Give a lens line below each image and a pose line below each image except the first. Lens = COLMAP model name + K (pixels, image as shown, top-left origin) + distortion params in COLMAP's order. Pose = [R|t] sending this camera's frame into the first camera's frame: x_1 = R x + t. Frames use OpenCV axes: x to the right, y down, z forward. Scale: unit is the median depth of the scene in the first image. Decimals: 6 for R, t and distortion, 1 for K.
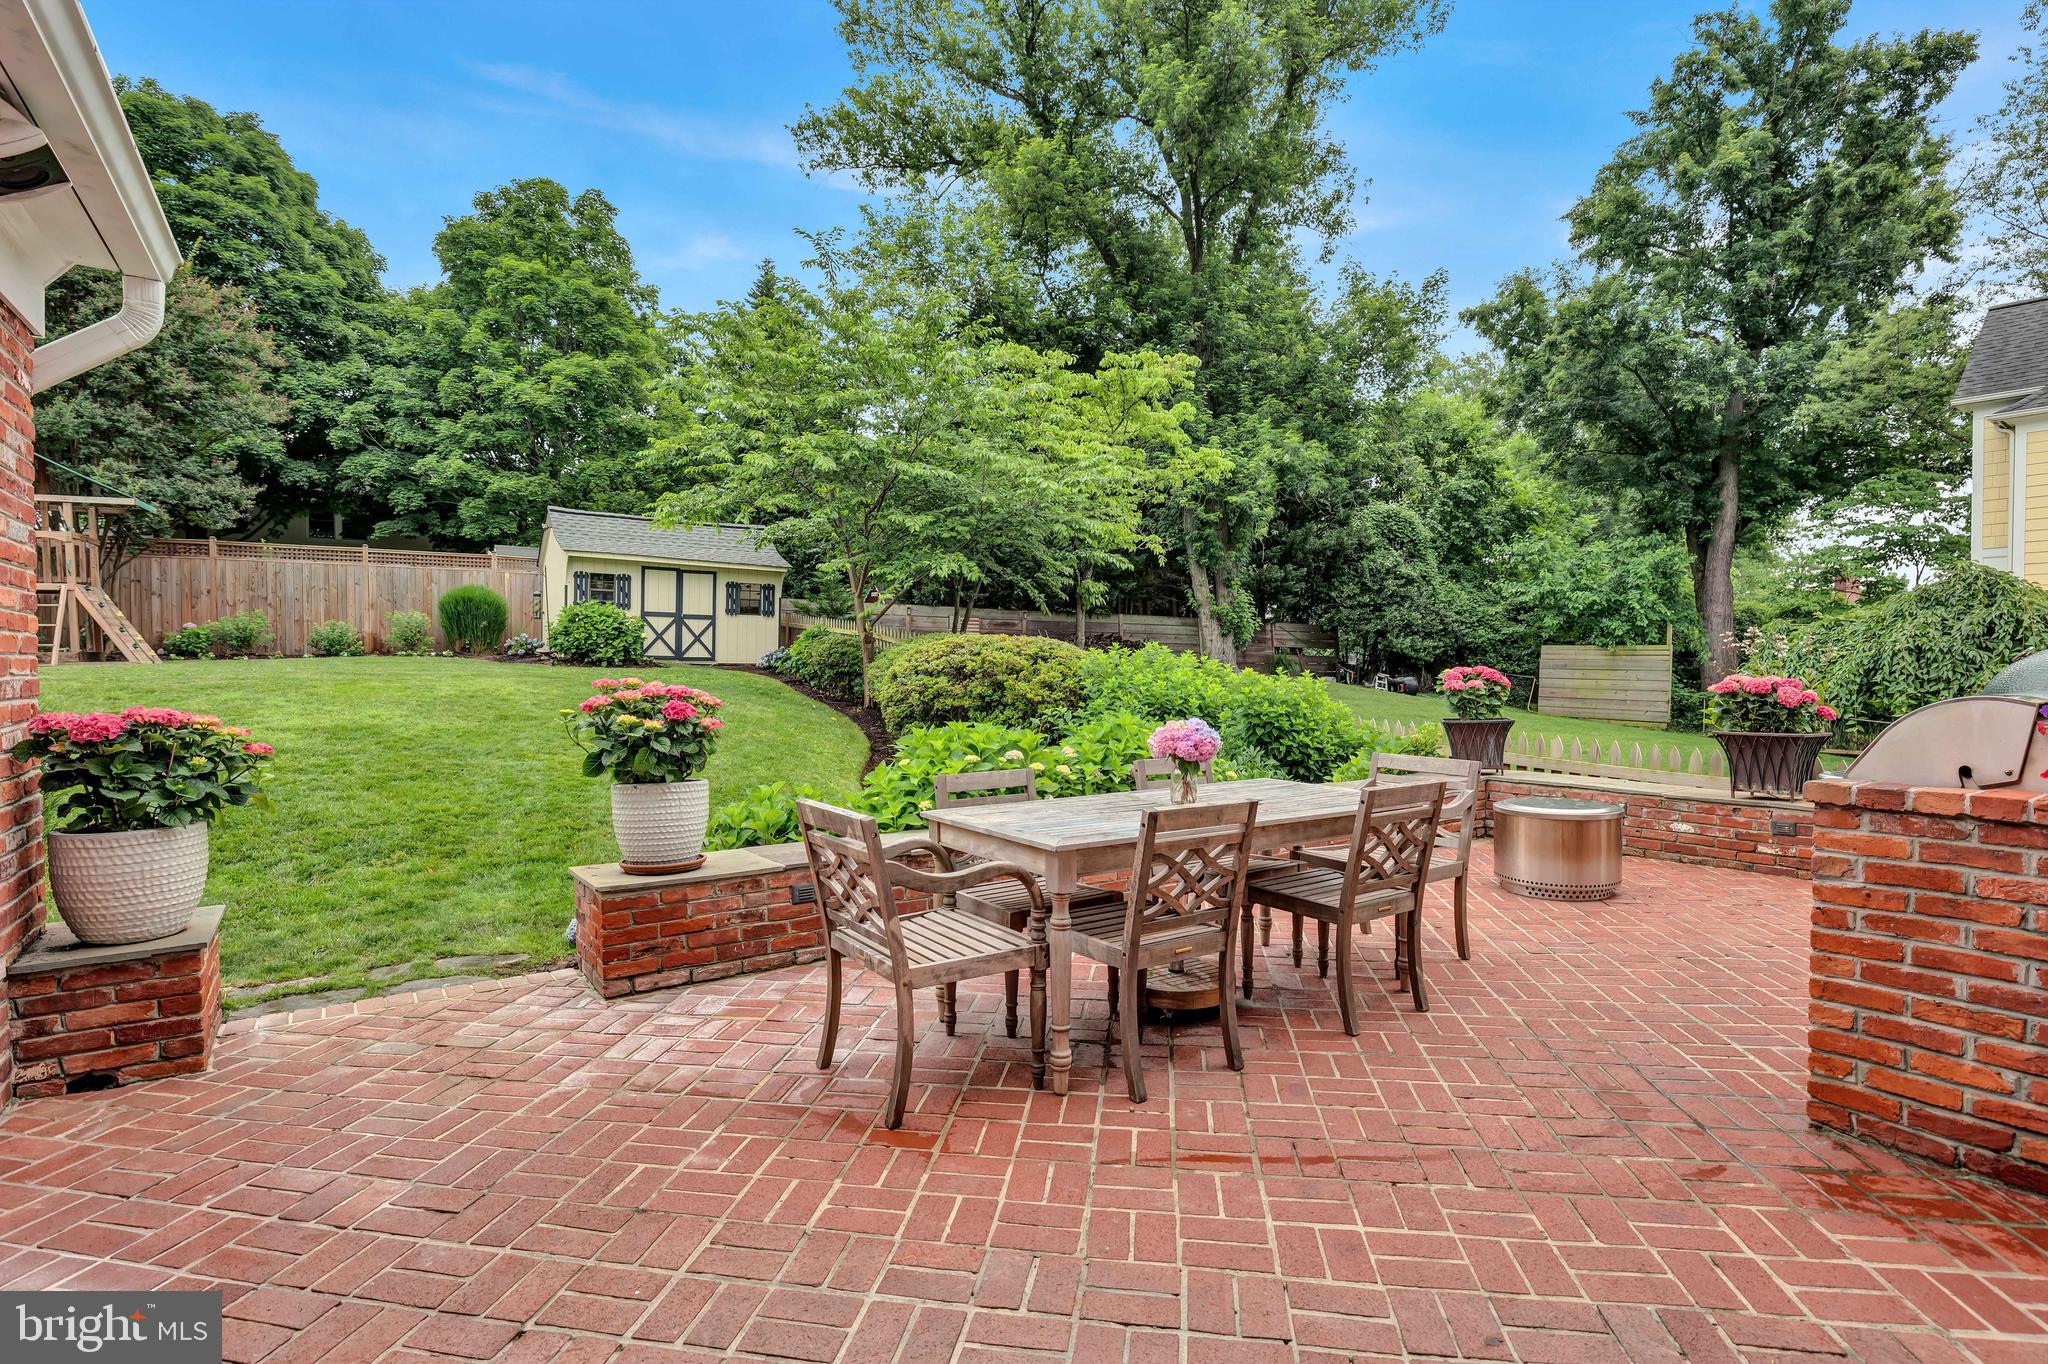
lens RADIAL K [[991.1, 0, 1019.3], [0, 991.1, 699.5], [0, 0, 1]] dist [-0.034371, 0.000378]
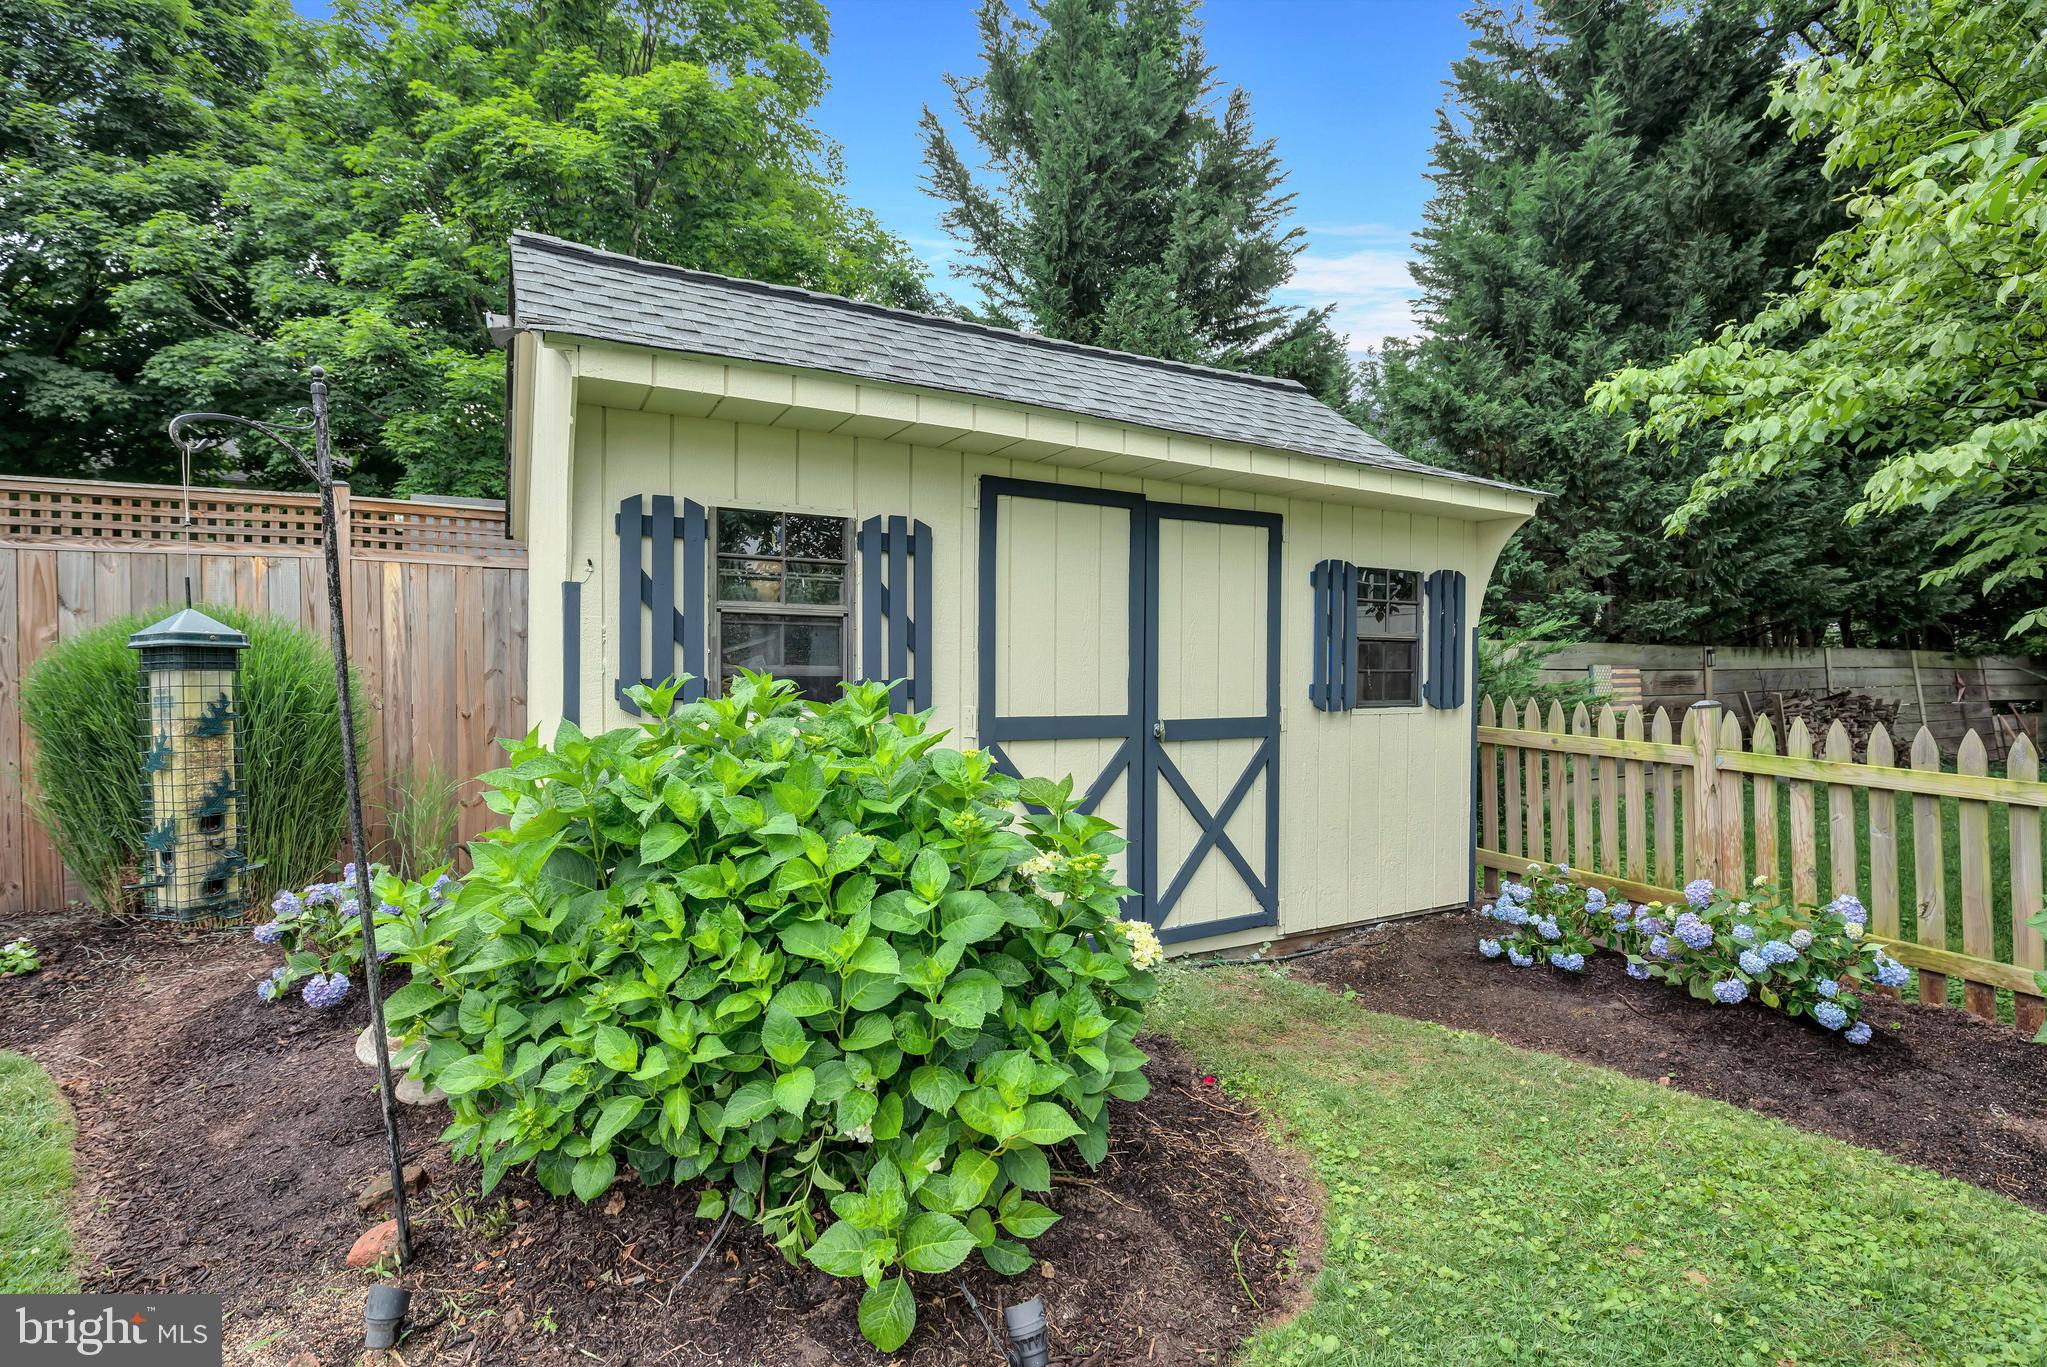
lens RADIAL K [[990.6, 0, 1018.8], [0, 990.6, 701.0], [0, 0, 1]] dist [-0.034371, 0.000378]
pose [[0.995597, -0.025658, -0.090158, -0.336764], [0.022506, 0.999105, -0.035804, -0.080499], [0.090996, 0.033617, 0.995284, 0.762795]]
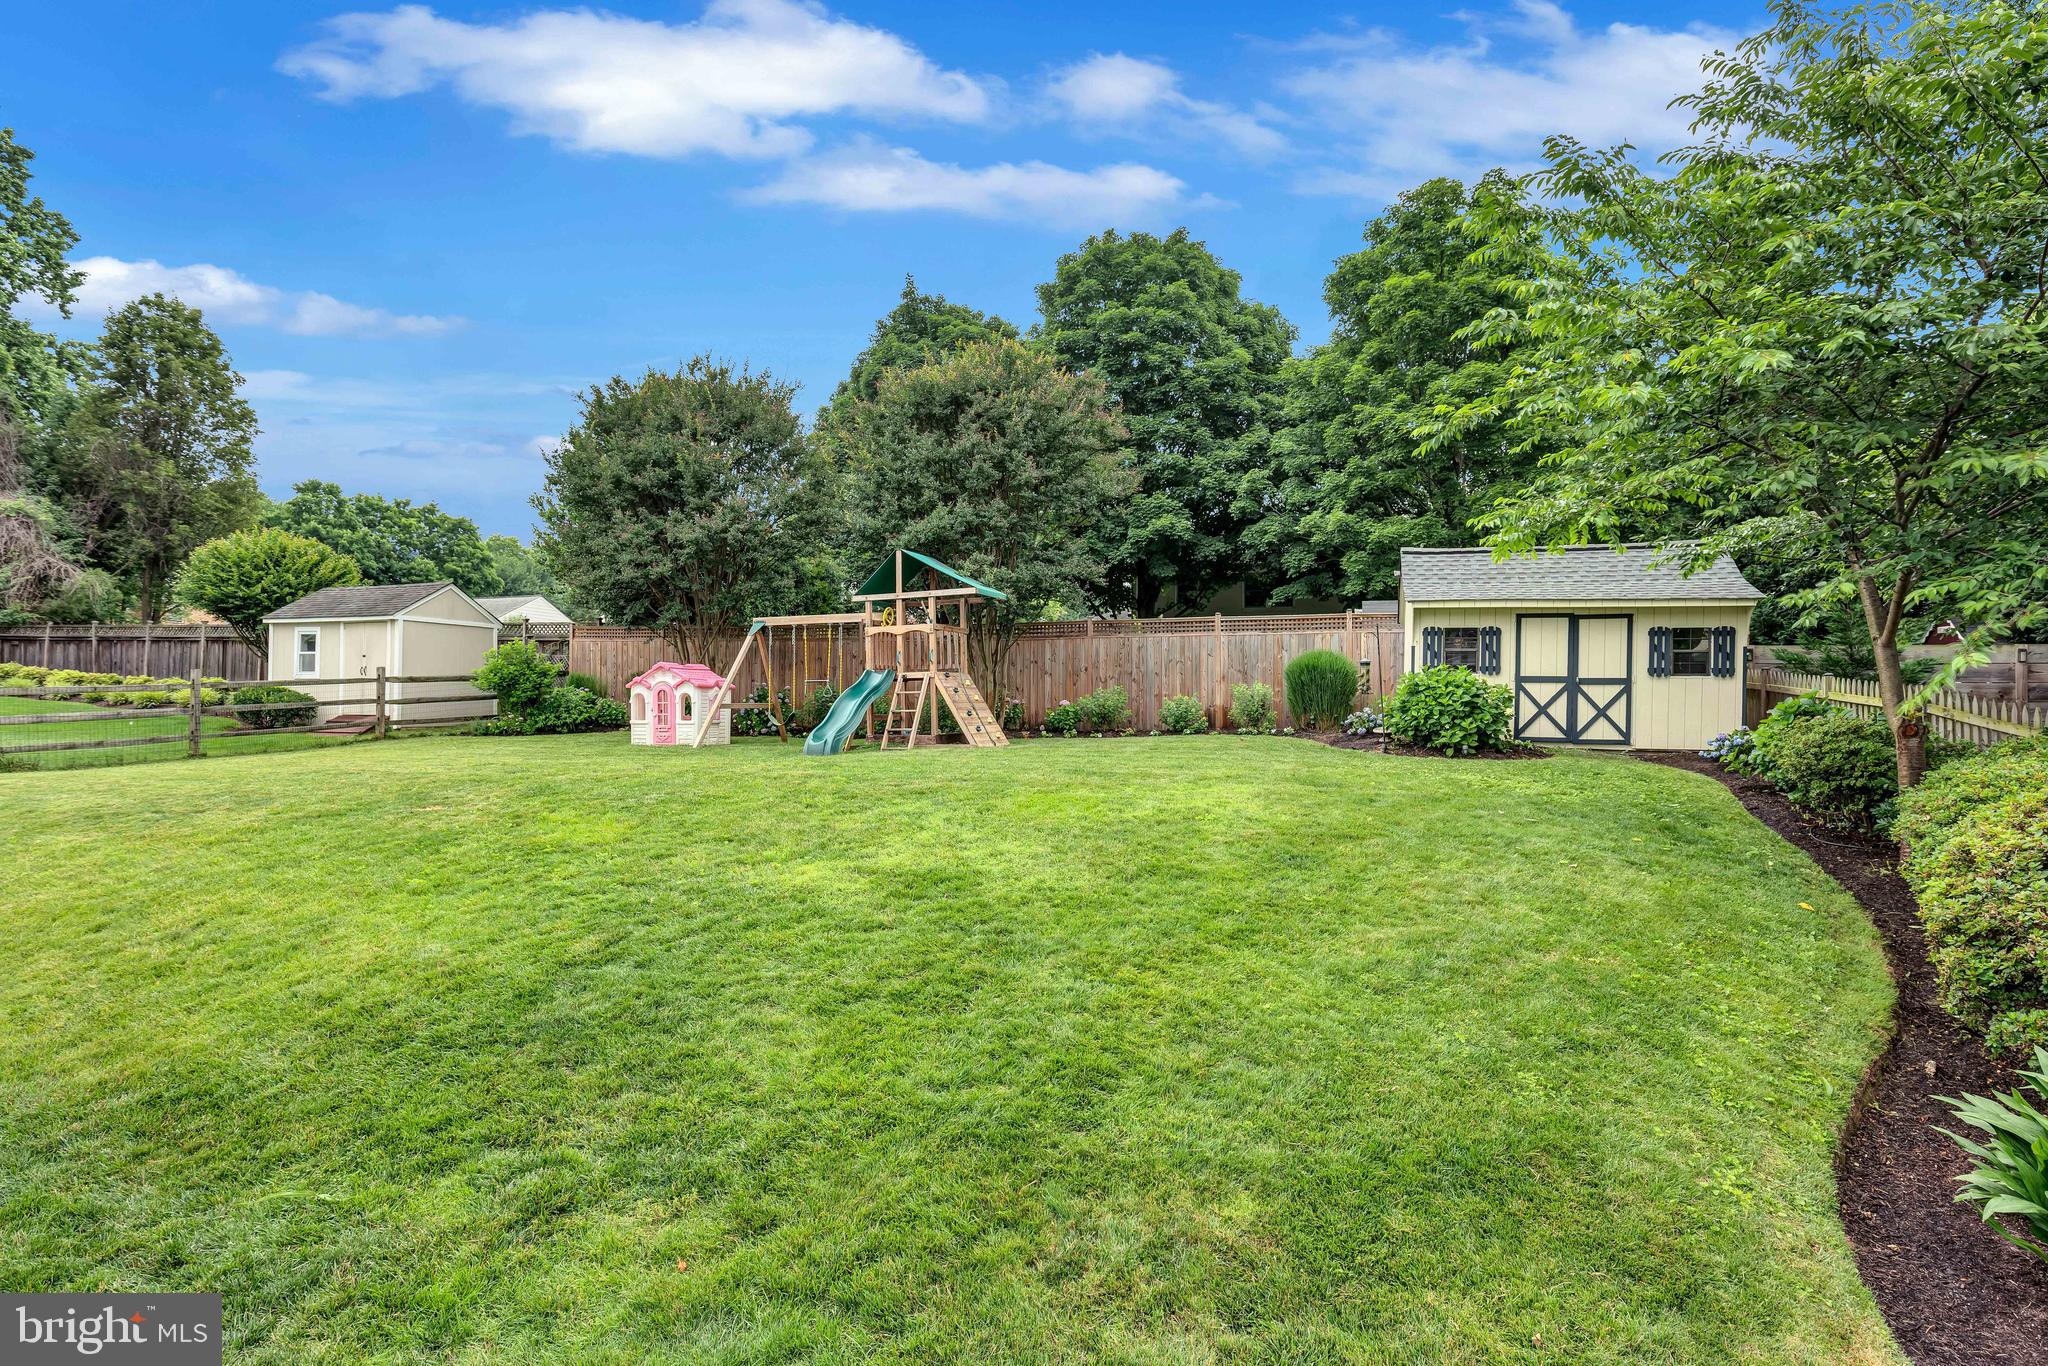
lens RADIAL K [[991.1, 0, 1019.3], [0, 991.1, 700.5], [0, 0, 1]] dist [-0.034371, 0.000378]
pose [[0.604790, -0.010375, -0.796317, -0.027857], [-0.029725, 0.998924, -0.035591, -0.032917], [0.795830, 0.045196, 0.603831, 0.257978]]
